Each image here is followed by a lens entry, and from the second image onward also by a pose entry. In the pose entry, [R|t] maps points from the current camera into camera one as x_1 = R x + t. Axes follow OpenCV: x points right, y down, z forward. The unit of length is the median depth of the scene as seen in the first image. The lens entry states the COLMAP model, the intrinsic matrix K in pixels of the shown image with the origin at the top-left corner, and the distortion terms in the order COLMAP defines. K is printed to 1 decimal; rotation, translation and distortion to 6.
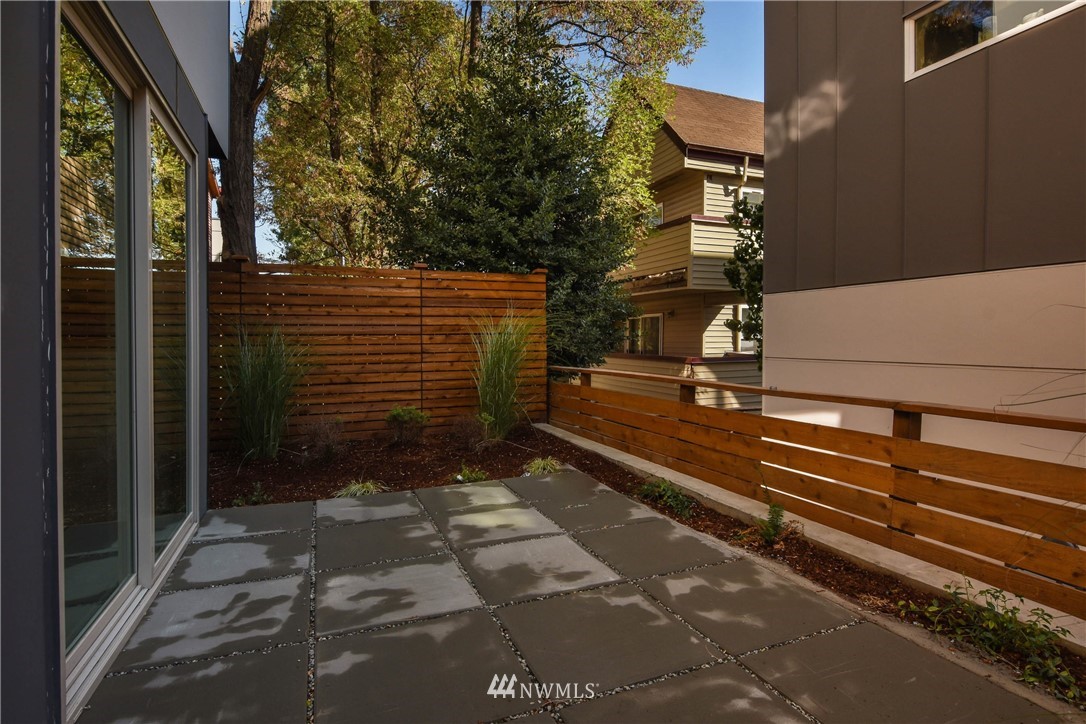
lens RADIAL K [[542.4, 0, 543.9], [0, 542.4, 355.7], [0, 0, 1]] dist [-0.003352, -0.000358]
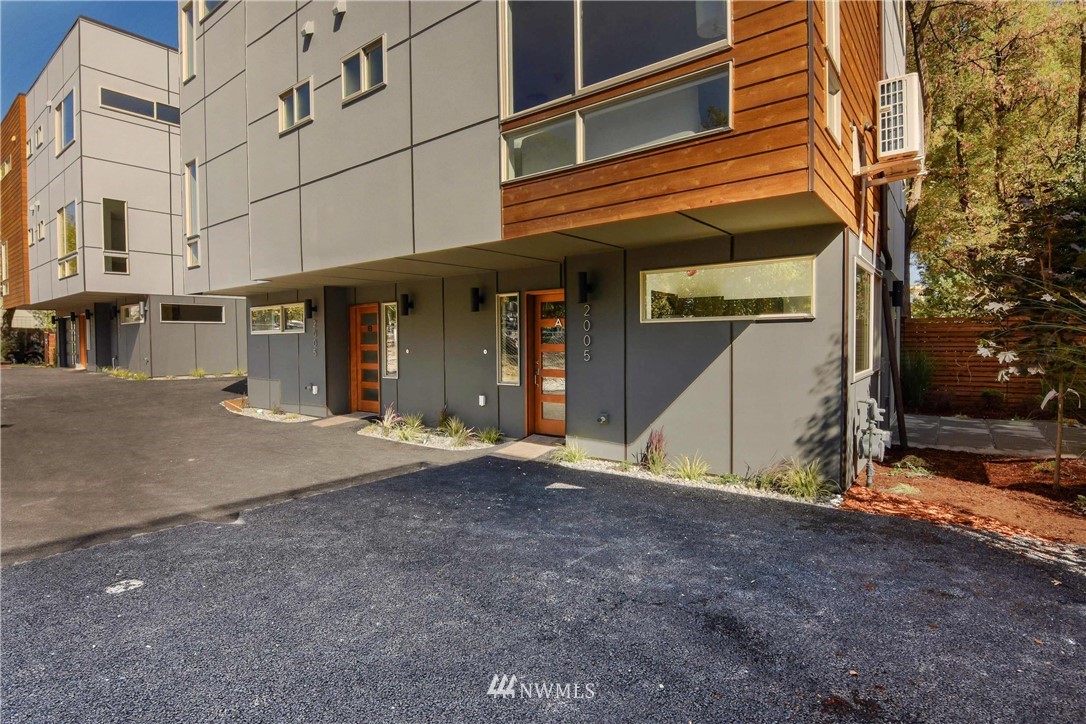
lens RADIAL K [[542.4, 0, 553.2], [0, 542.4, 340.9], [0, 0, 1]] dist [-0.003352, -0.000358]
pose [[0.509209, 0.007802, -0.860608, 0.582714], [-0.006027, 0.999967, 0.005499, -0.079441], [0.860622, 0.002387, 0.509239, -1.288705]]
